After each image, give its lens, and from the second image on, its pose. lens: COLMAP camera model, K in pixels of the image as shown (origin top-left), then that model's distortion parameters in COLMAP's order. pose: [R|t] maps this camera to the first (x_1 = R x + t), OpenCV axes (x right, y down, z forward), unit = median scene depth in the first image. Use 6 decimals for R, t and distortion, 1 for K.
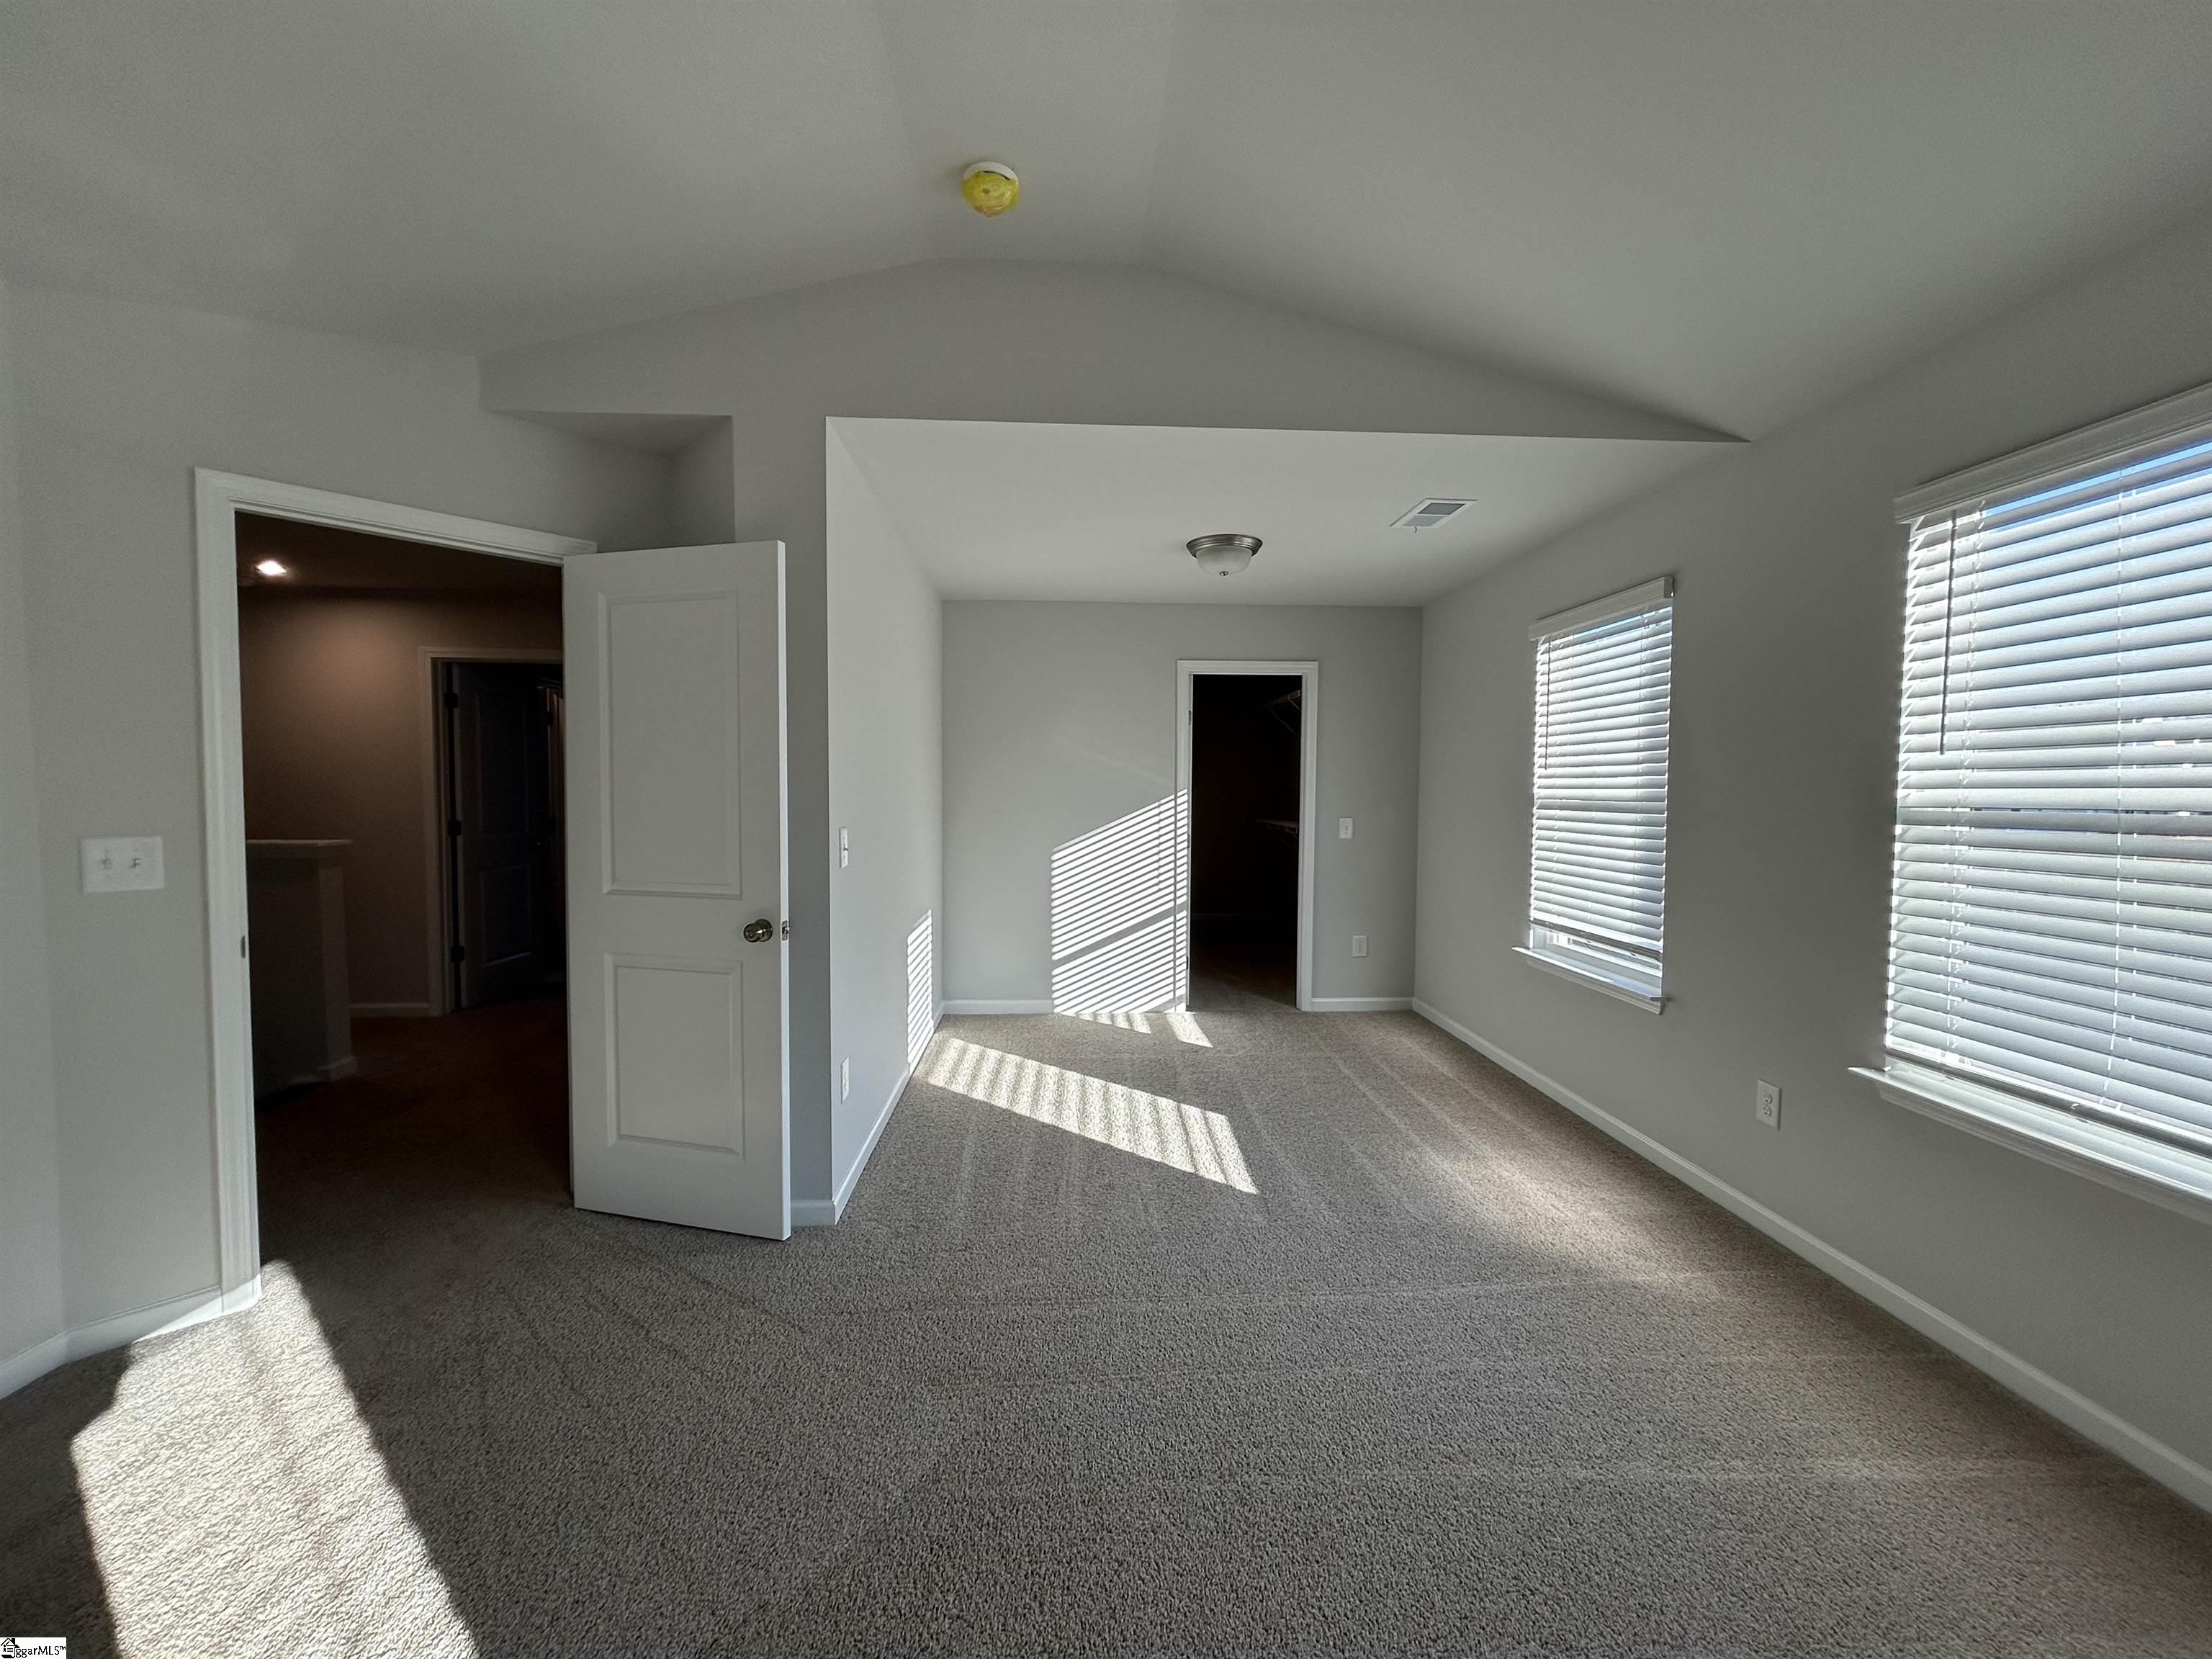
lens RADIAL K [[872.5, 0, 1118.6], [0, 872.5, 824.2], [0, 0, 1]] dist [-0.007225, 0.000117]
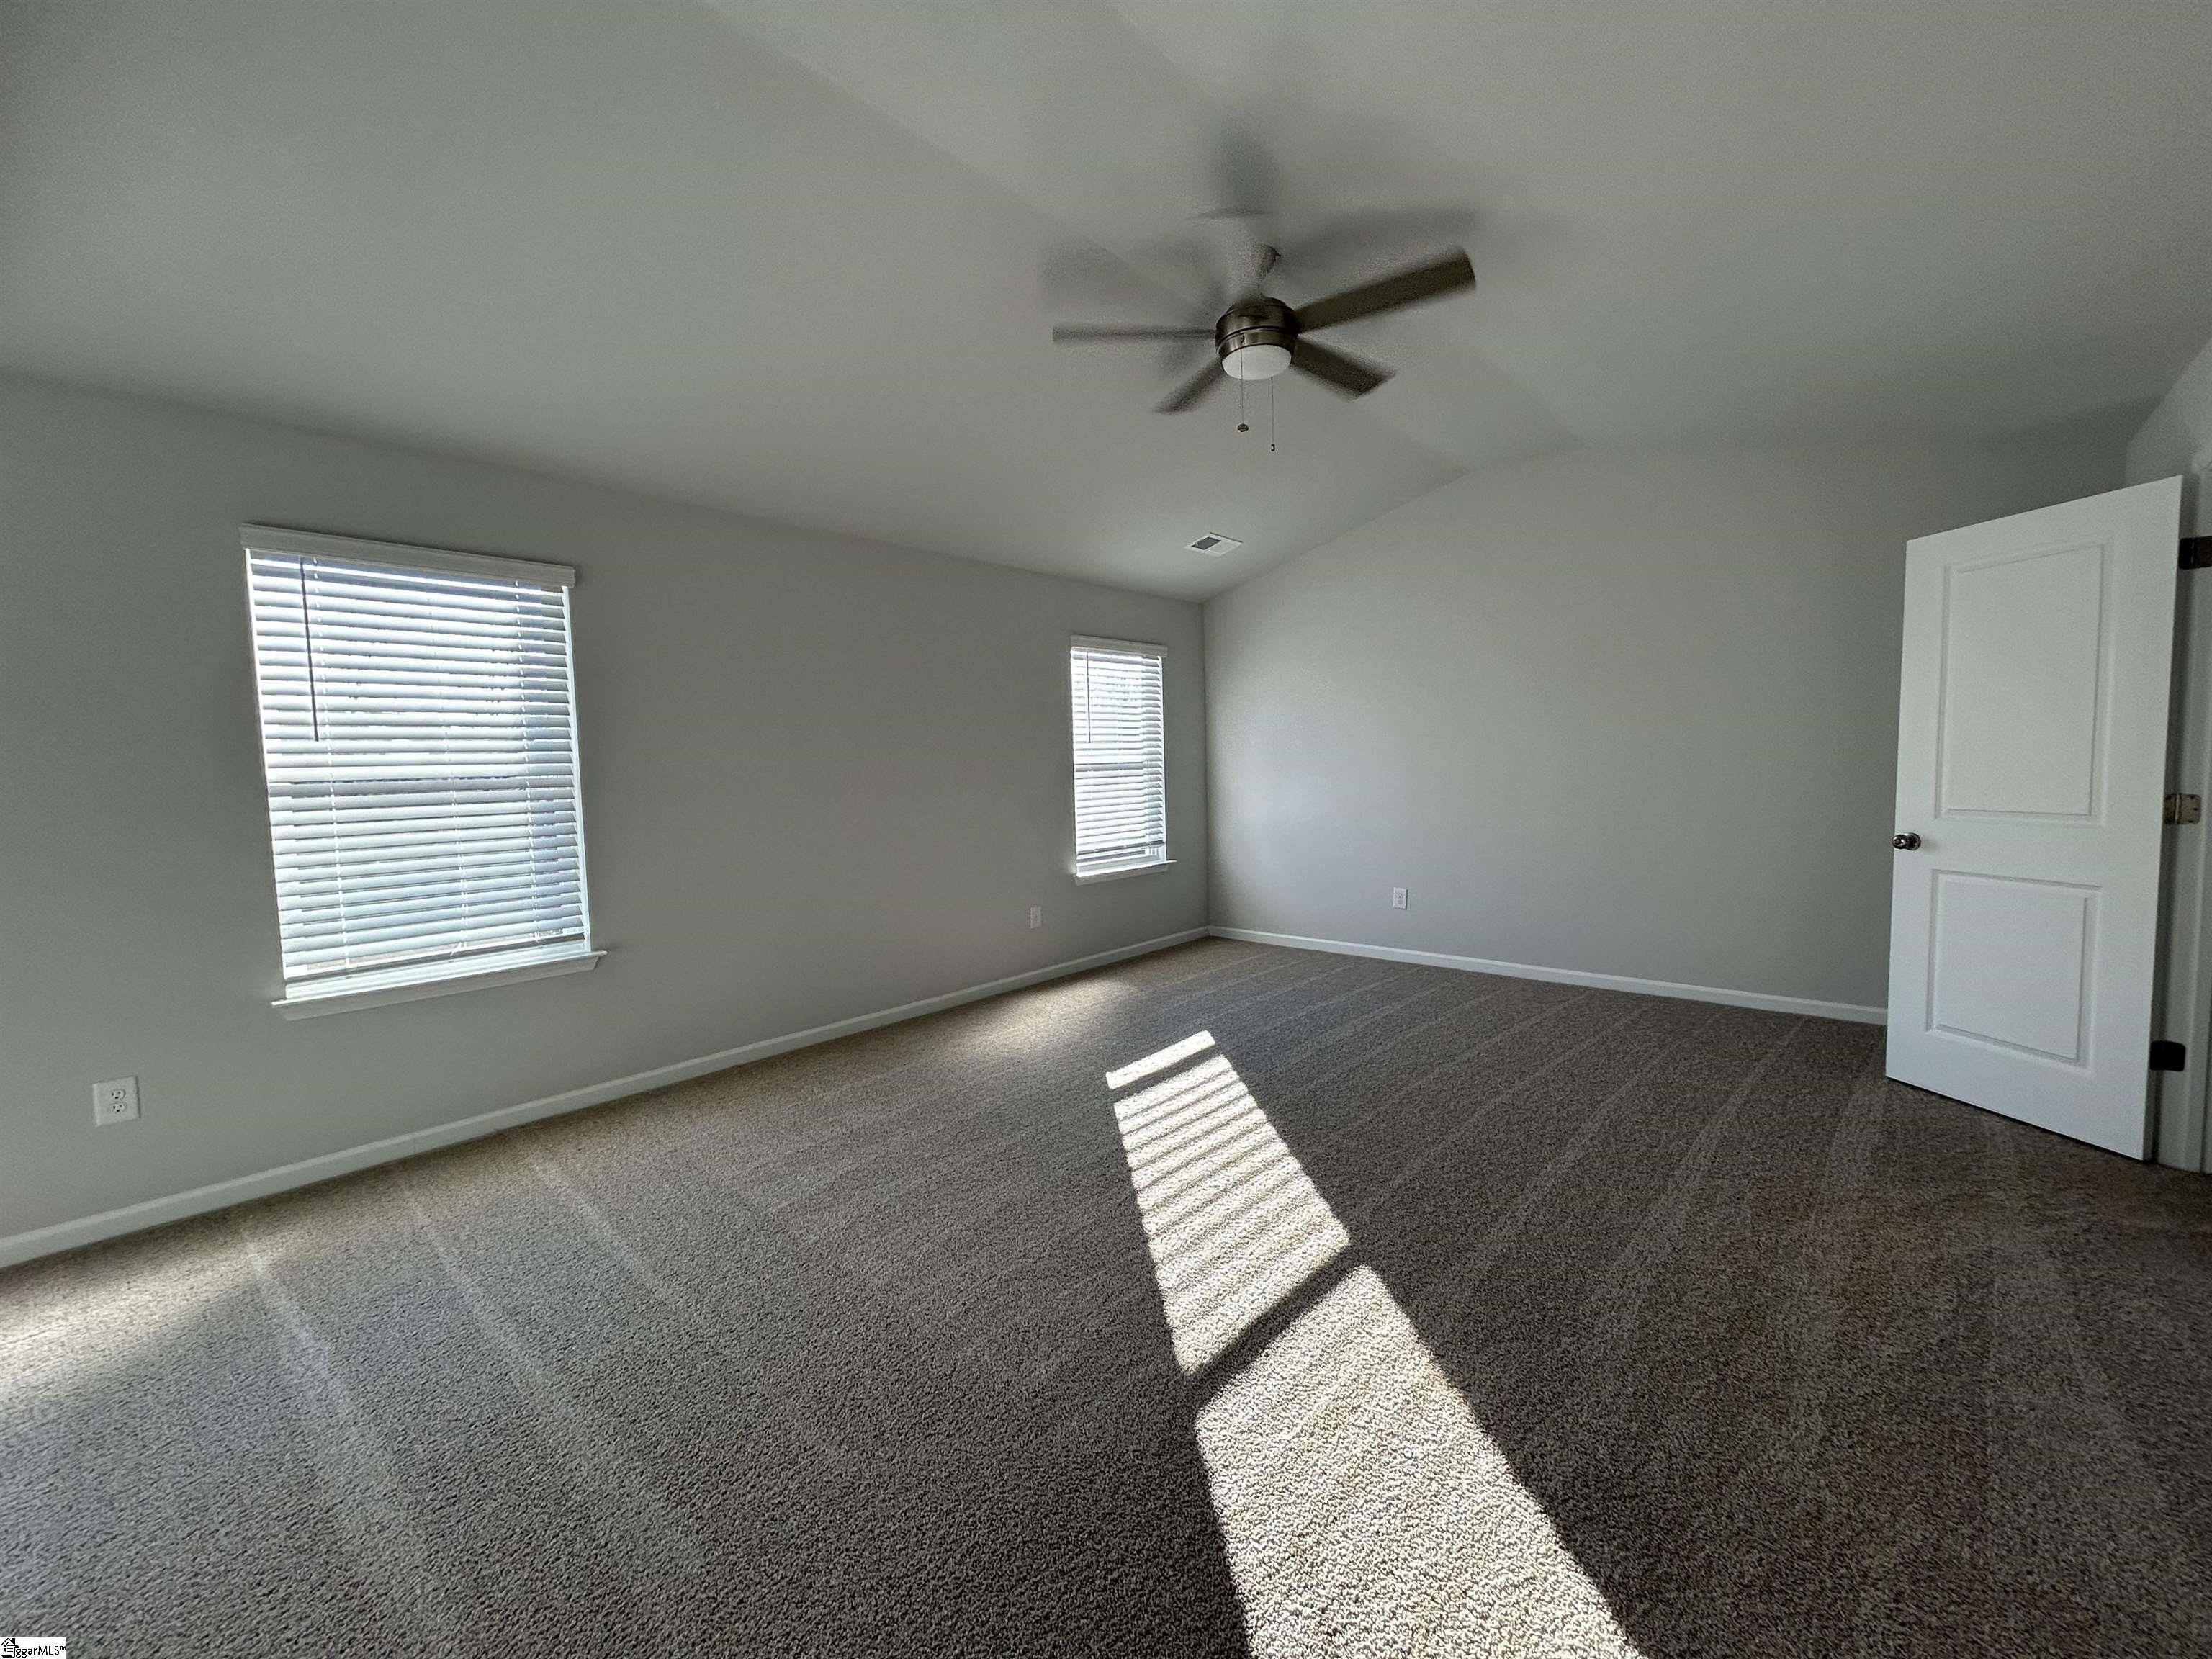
lens RADIAL K [[861.8, 0, 1112.1], [0, 861.8, 841.1], [0, 0, 1]] dist [0.012452, -0.000029]
pose [[-0.709762, -0.068451, 0.701108, -0.592100], [0.035577, 0.990515, 0.132722, -0.043825], [-0.703543, 0.119144, -0.700594, 0.742855]]
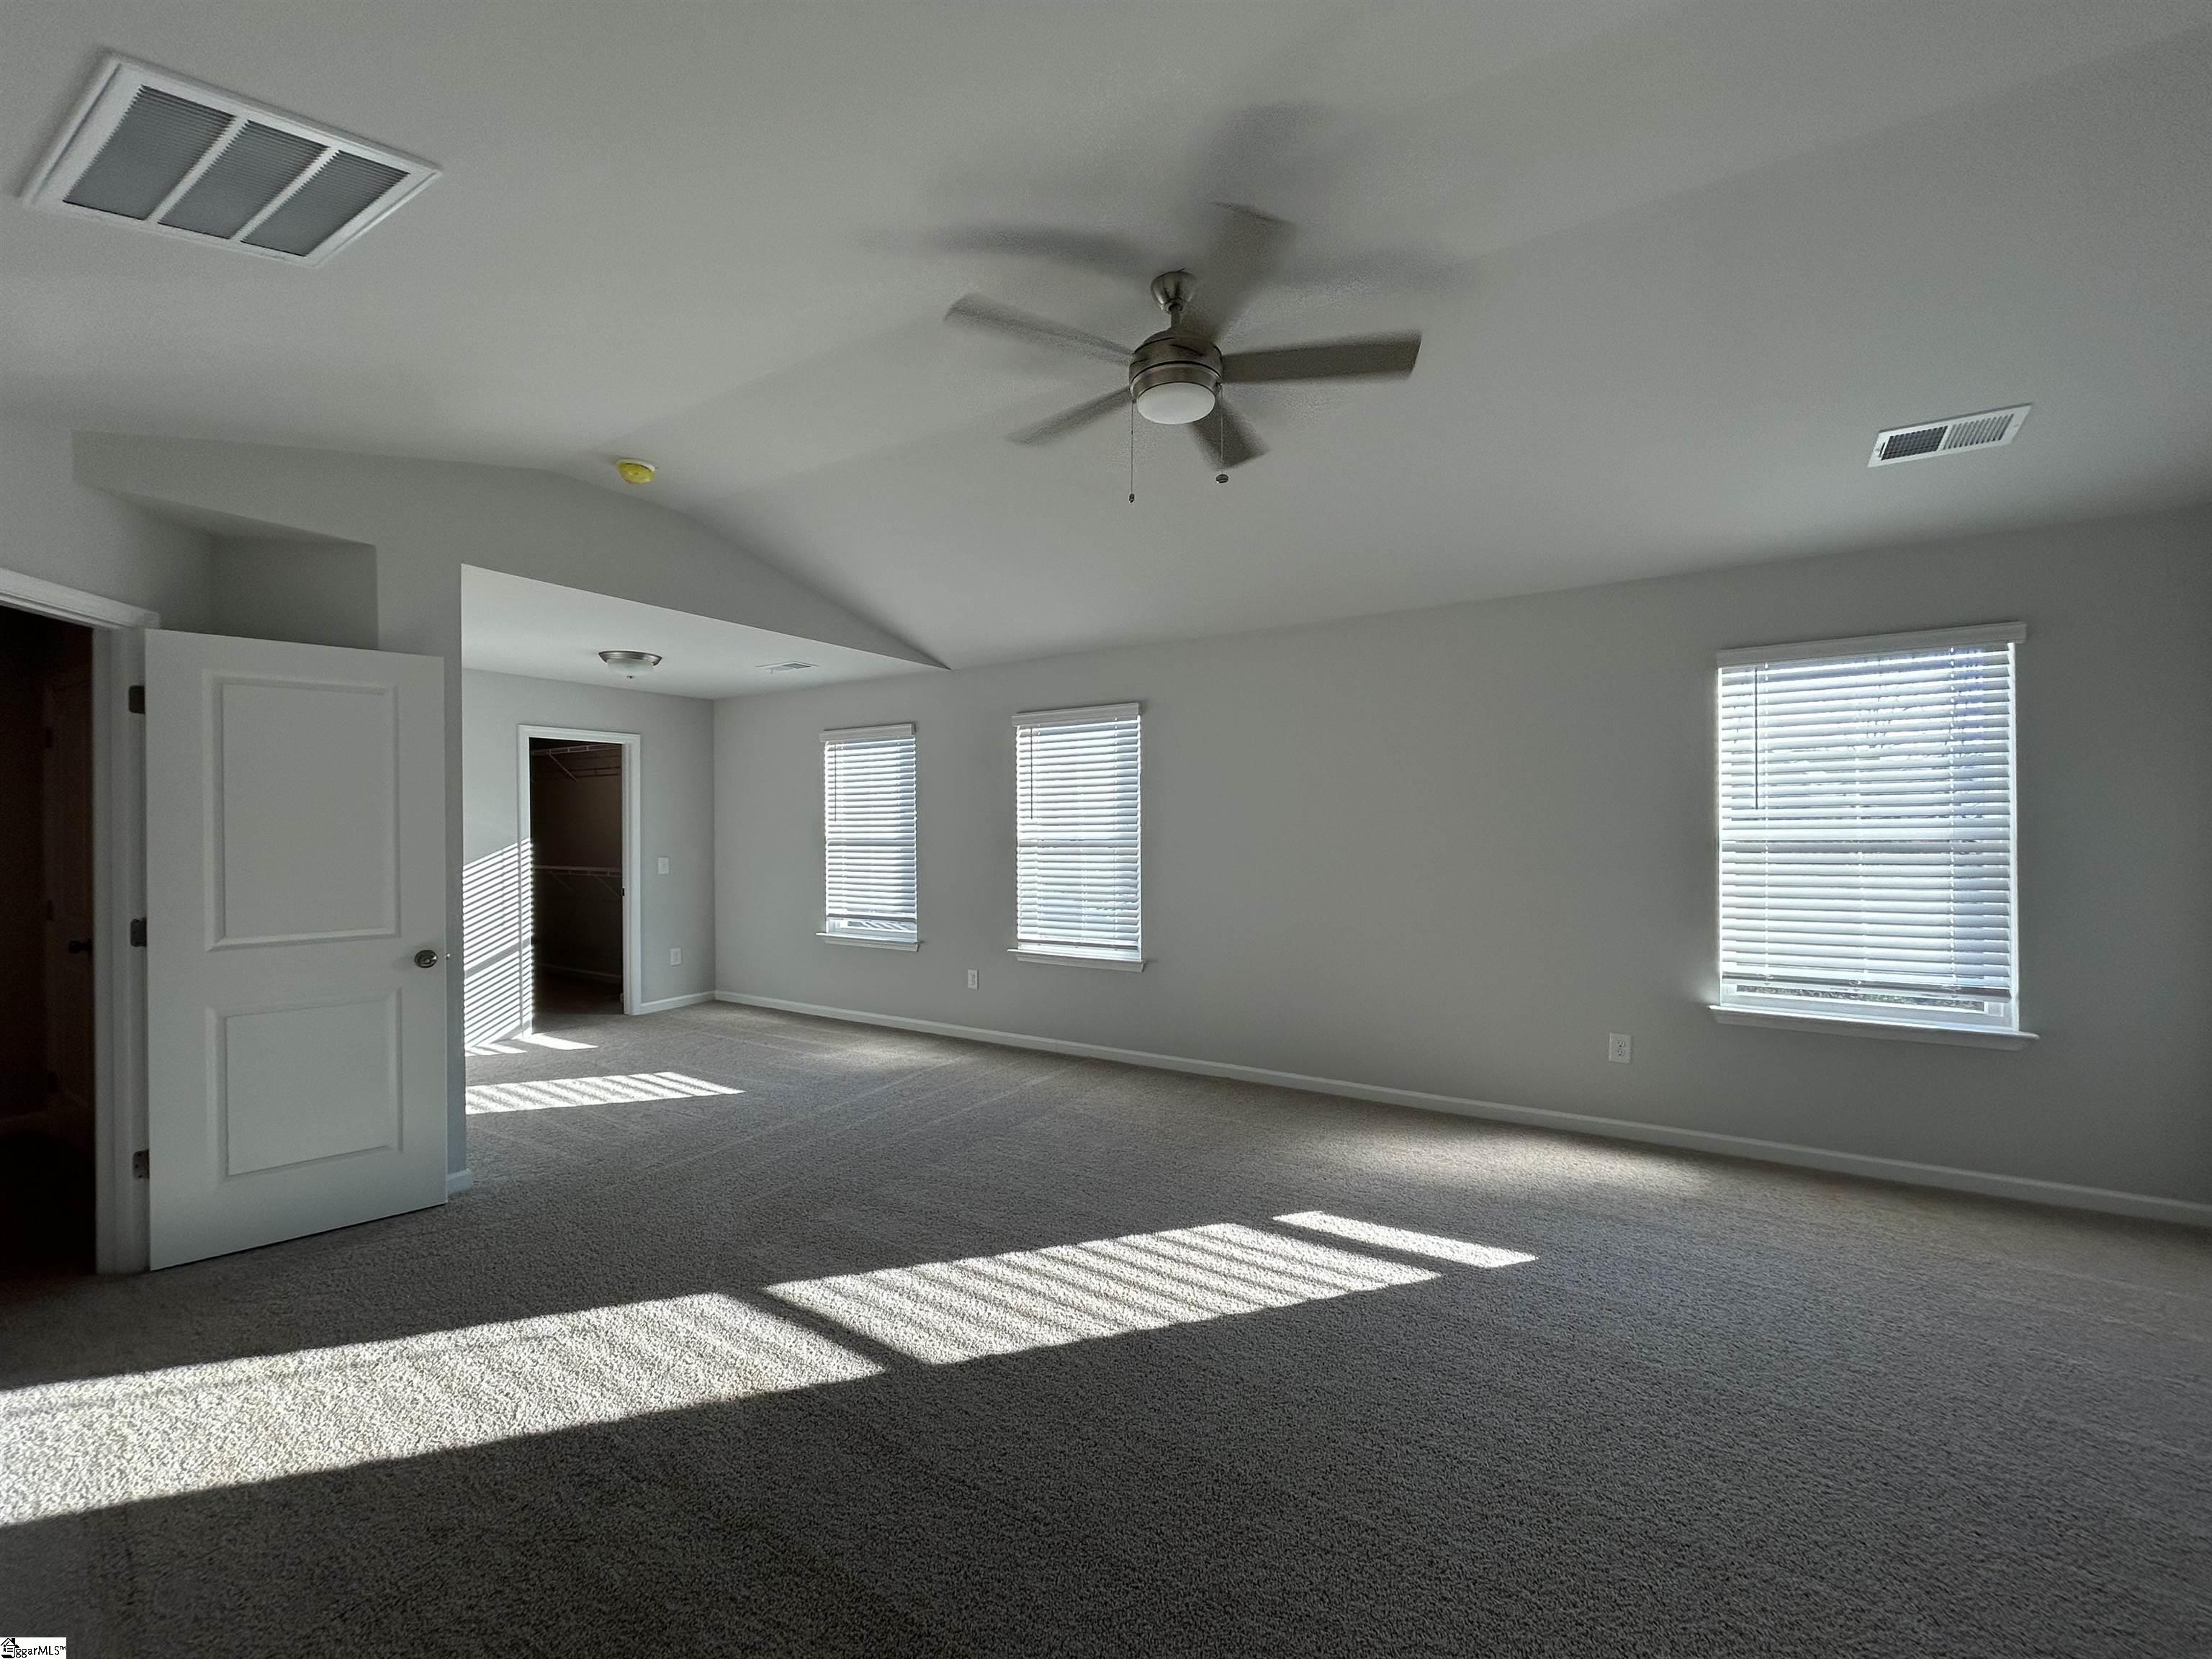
lens RADIAL K [[872.5, 0, 1118.6], [0, 872.5, 824.2], [0, 0, 1]] dist [-0.007225, 0.000117]
pose [[0.550257, -0.008608, 0.834951, -0.734087], [0.044400, 0.998834, -0.018964, -0.003957], [-0.833814, 0.047507, 0.549998, -0.438704]]
